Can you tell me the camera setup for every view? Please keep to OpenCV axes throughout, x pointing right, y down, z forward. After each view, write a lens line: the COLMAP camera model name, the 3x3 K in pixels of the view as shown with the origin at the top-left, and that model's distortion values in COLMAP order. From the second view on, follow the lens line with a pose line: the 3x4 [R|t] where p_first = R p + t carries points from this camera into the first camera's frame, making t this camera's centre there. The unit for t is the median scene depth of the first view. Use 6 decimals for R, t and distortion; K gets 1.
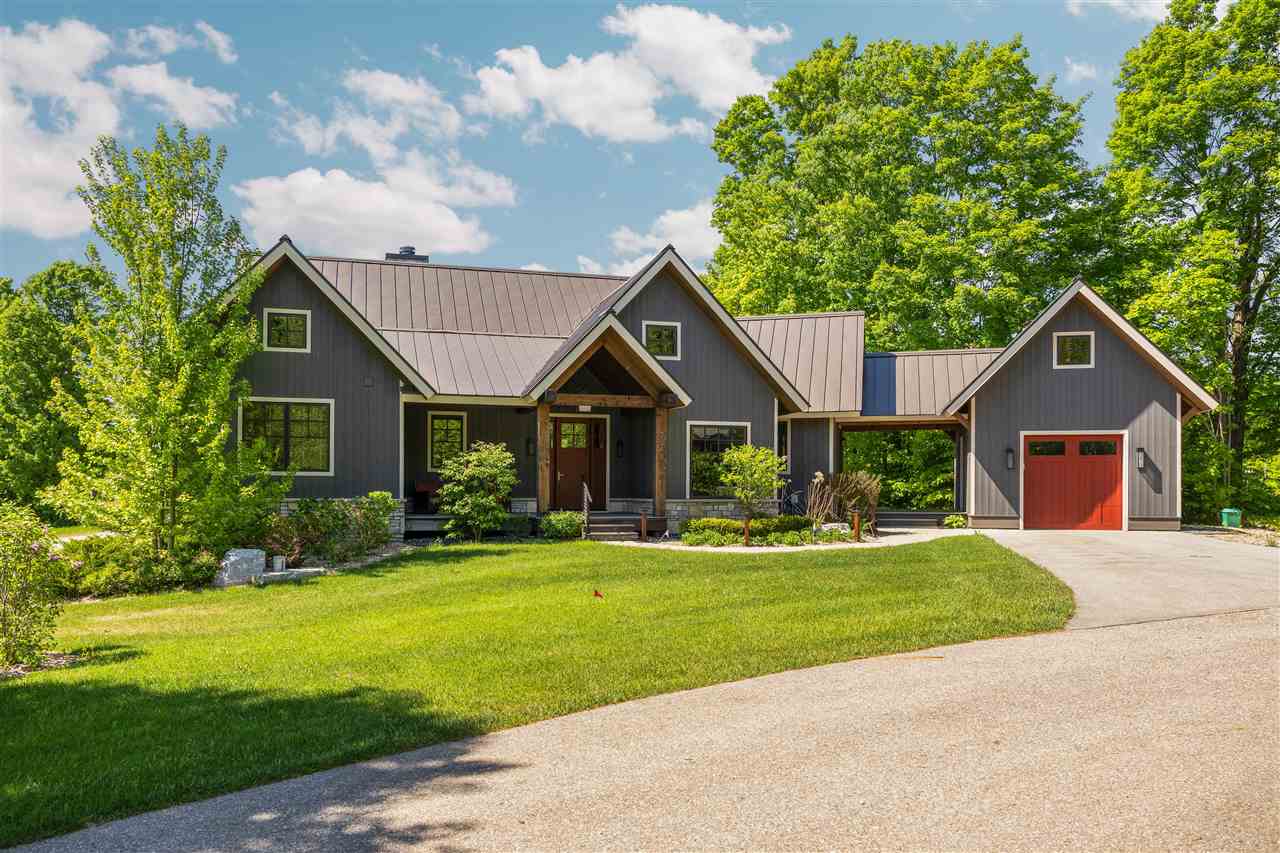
lens RADIAL K [[993.9, 0, 640.4], [0, 993.9, 471.9], [0, 0, 1]] dist [0.002613, 0.003215]
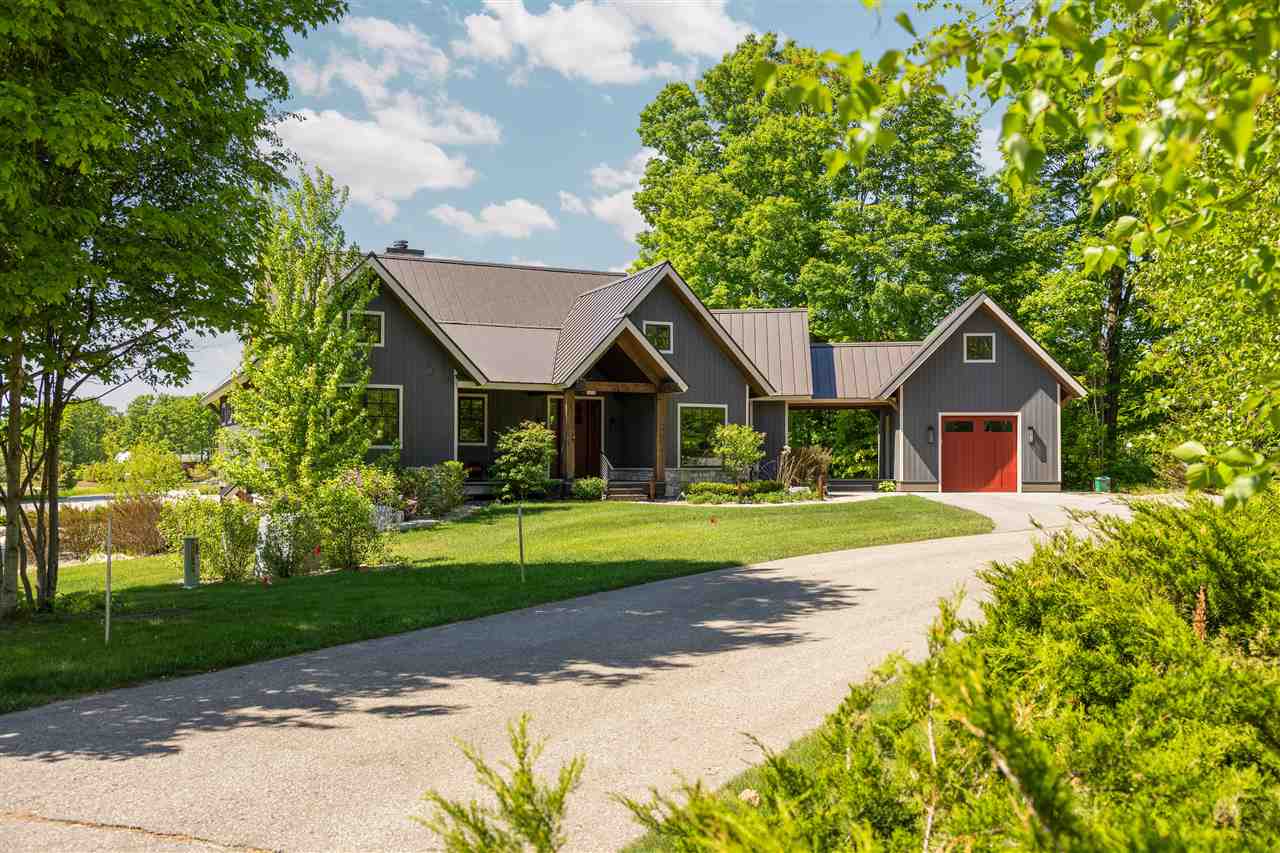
lens RADIAL K [[1191.2, 0, 640.0], [0, 1191.2, 426.5], [0, 0, 1]] dist [0.001601, 0.002214]
pose [[0.988942, 0.002708, 0.148280, -0.204836], [-0.000219, 0.999859, -0.016799, 0.001260], [-0.148305, 0.016581, 0.988803, -0.408209]]
